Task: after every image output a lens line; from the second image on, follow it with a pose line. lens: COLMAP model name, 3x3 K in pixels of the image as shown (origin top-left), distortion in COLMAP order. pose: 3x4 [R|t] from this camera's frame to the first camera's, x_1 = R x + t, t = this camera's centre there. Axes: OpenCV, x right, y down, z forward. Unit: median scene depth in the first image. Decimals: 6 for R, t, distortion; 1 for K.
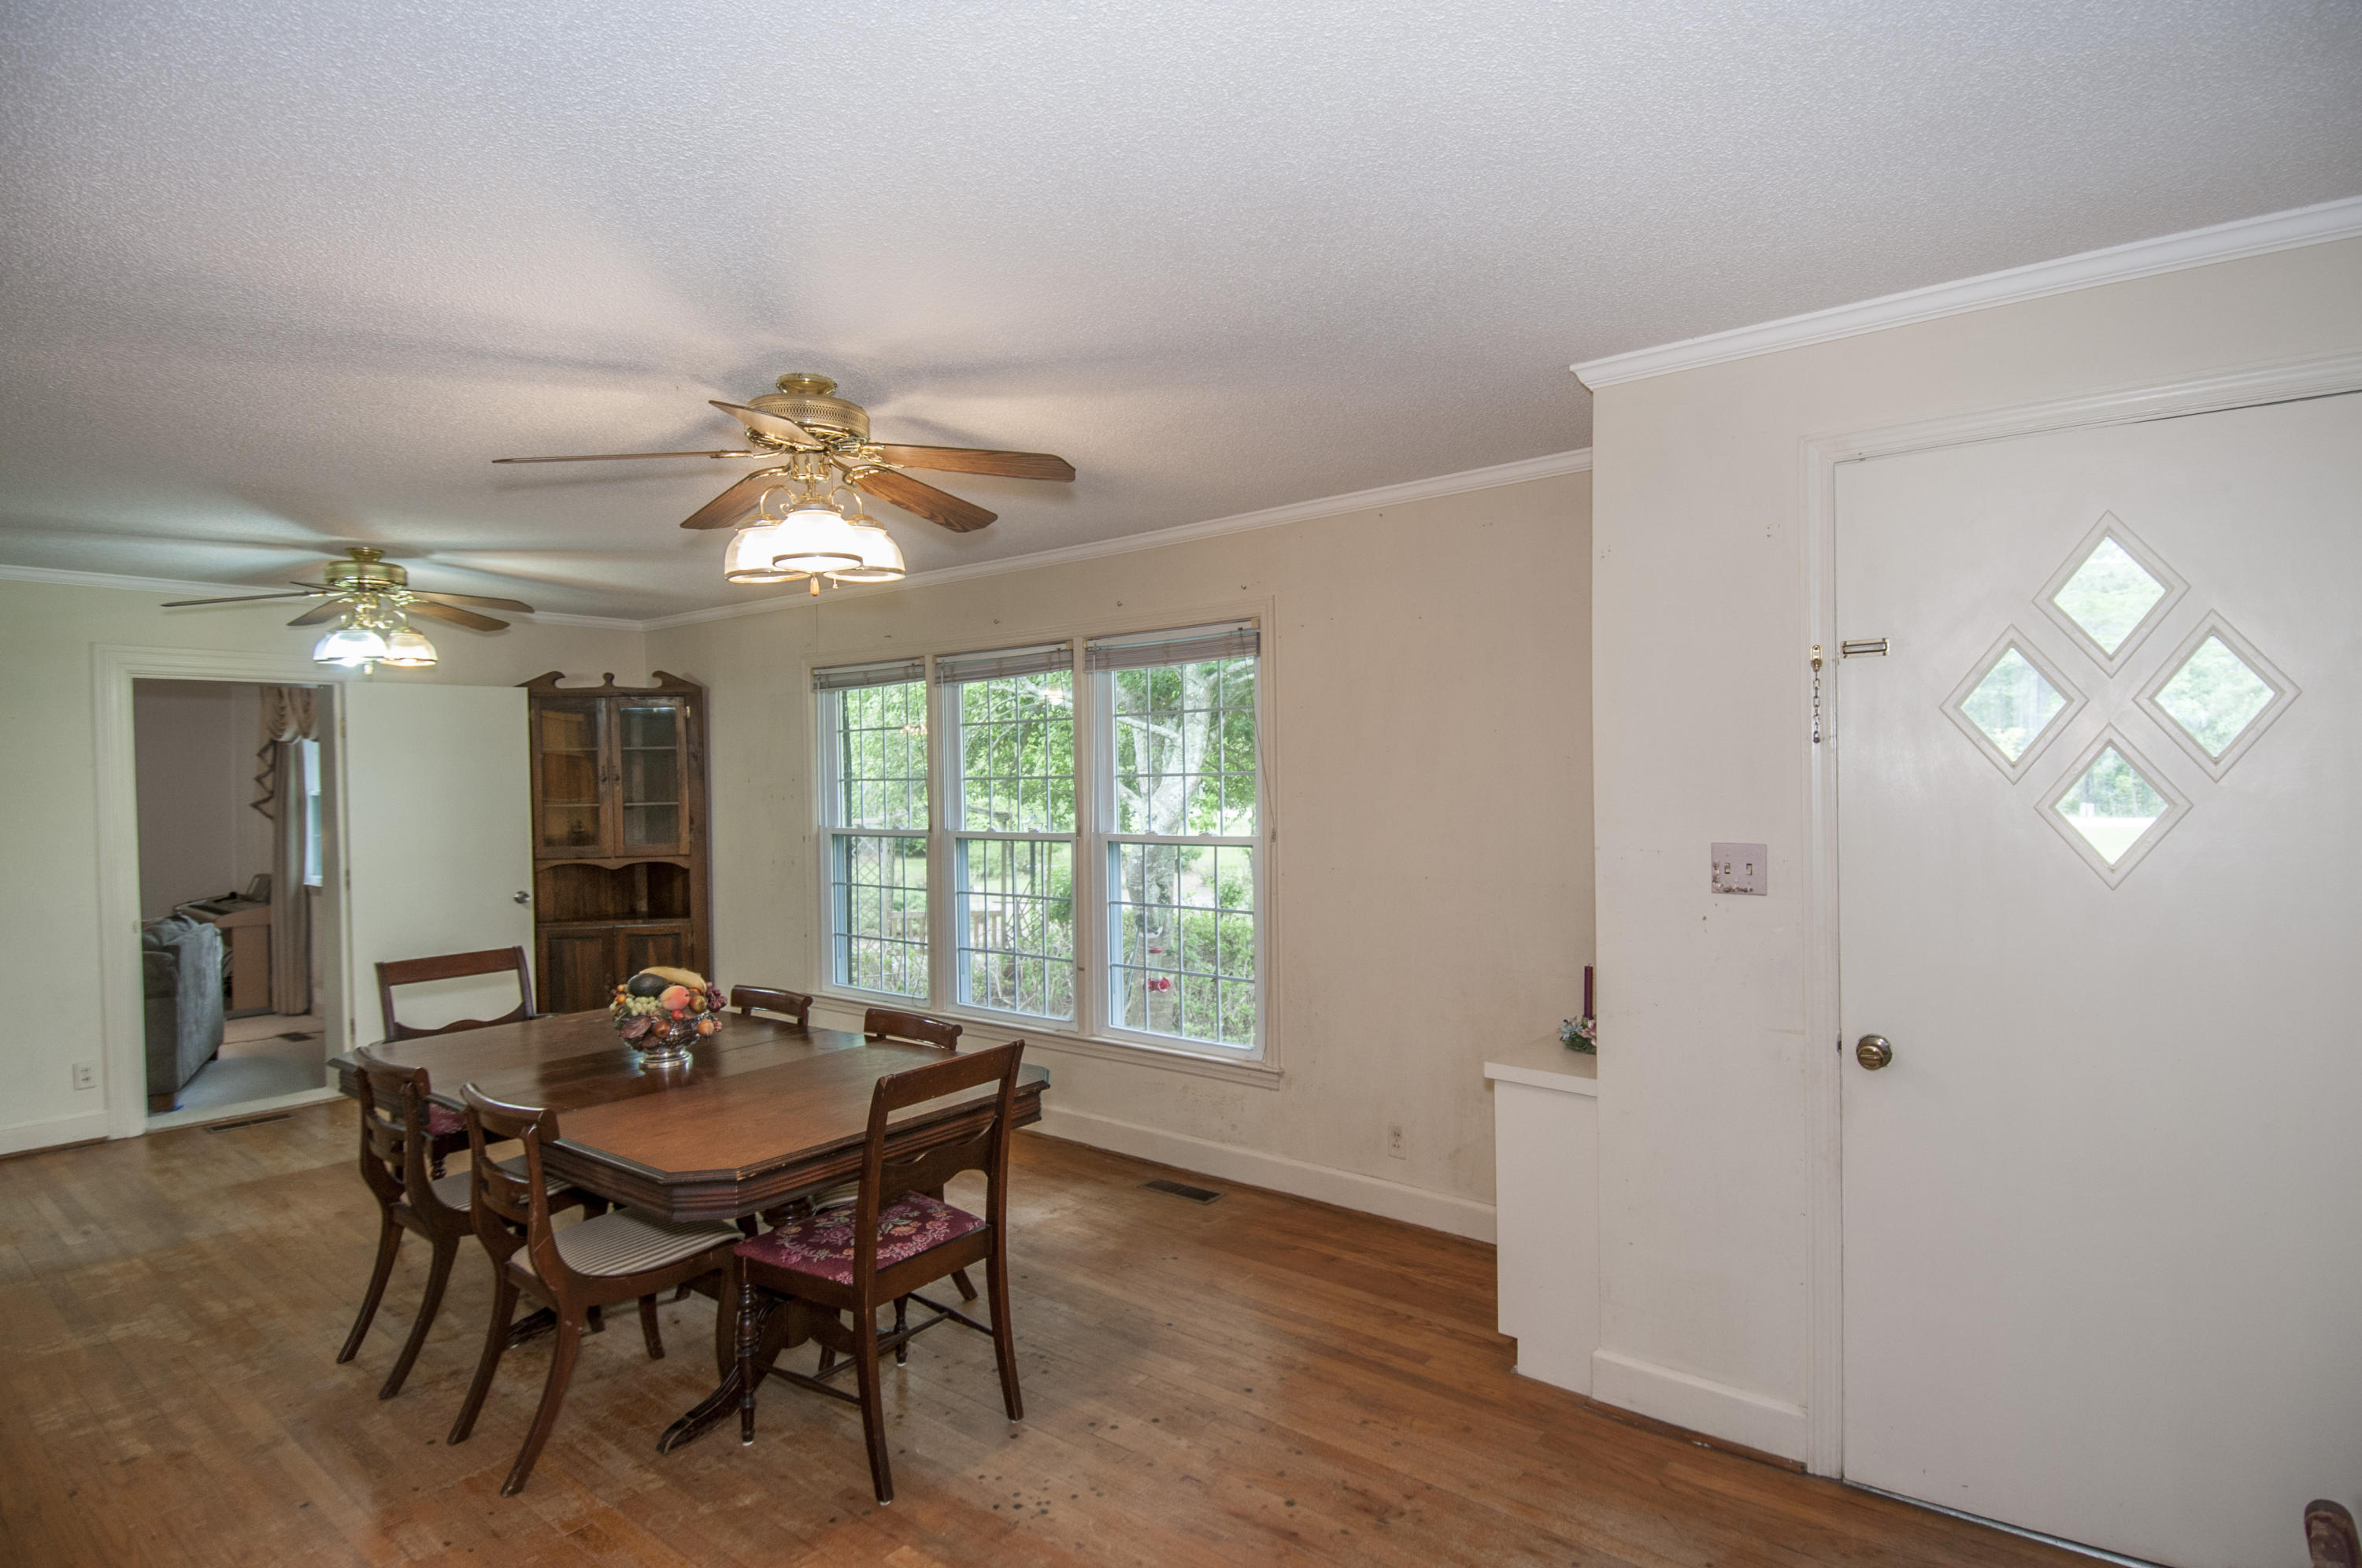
lens RADIAL K [[1176.2, 0, 1188.3], [0, 1176.2, 784.7], [0, 0, 1]] dist [0.000505, -0.015223]
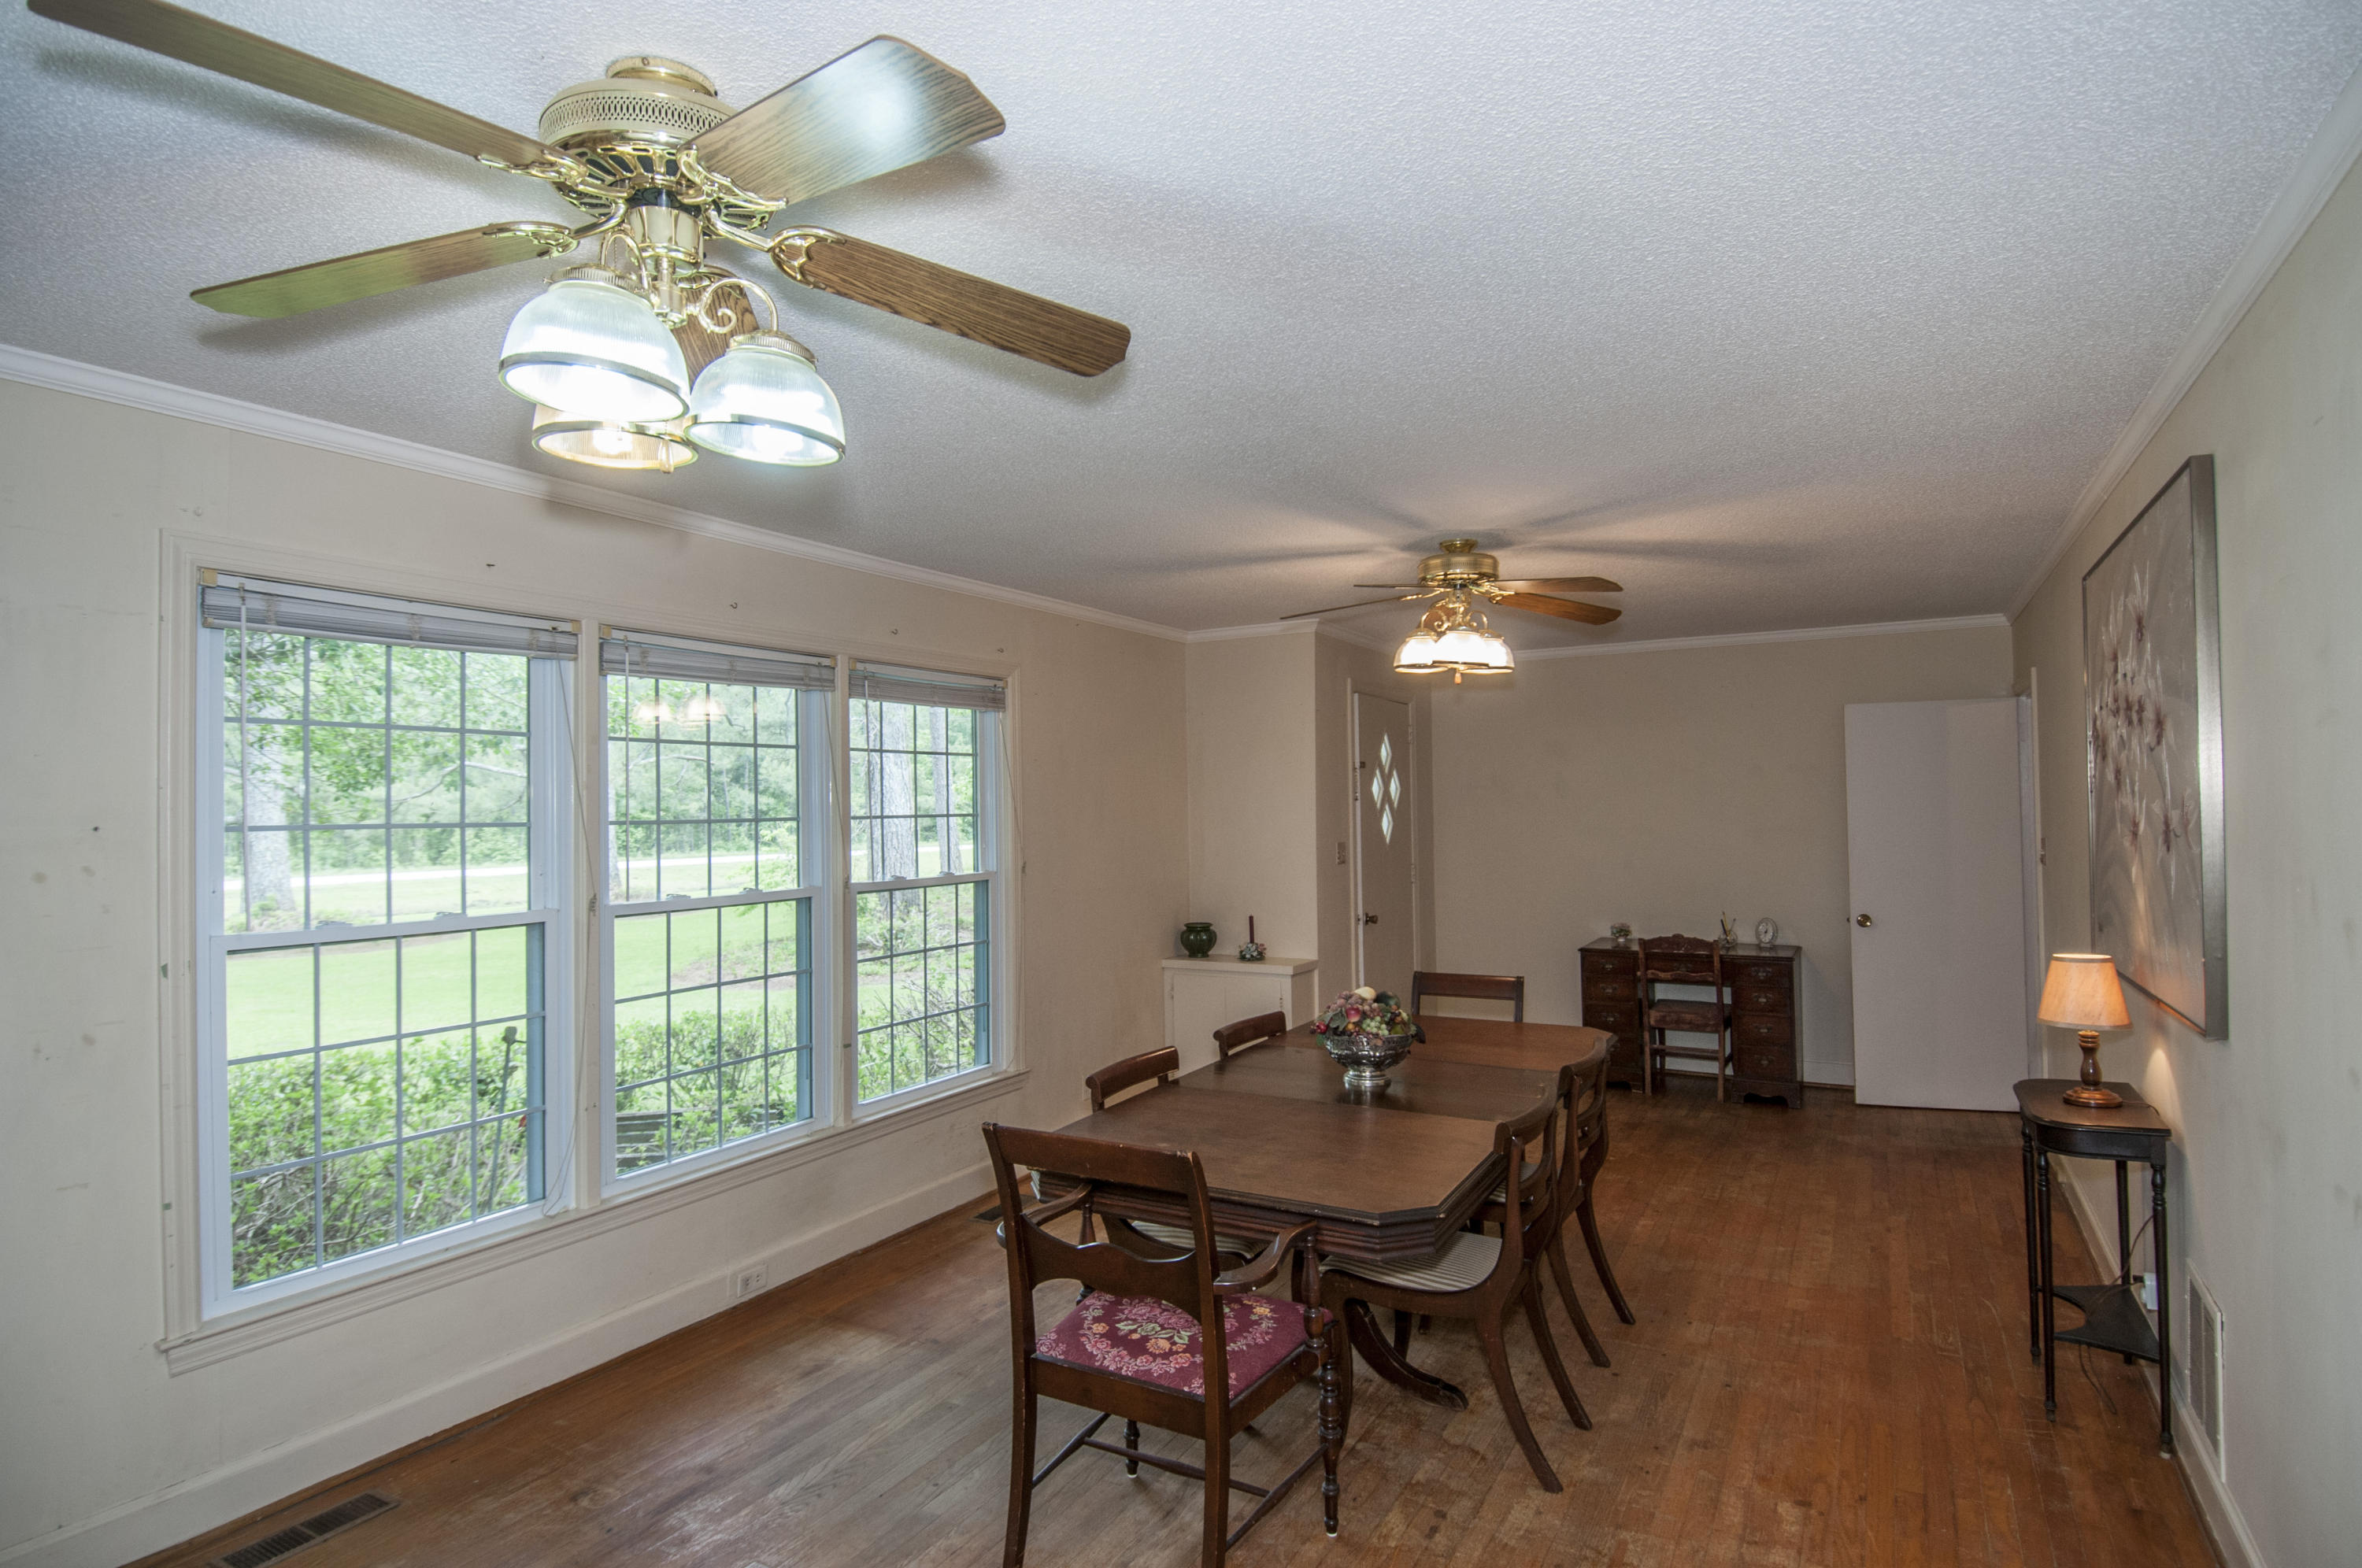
lens RADIAL K [[1244.0, 0, 1175.9], [0, 1244.0, 786.0], [0, 0, 1]] dist [0.000436, 0.000199]
pose [[-0.142482, 0.038079, 0.989065, -1.127185], [0.029898, 0.998969, -0.034153, 0.009150], [-0.989346, 0.024704, -0.143474, 0.983890]]
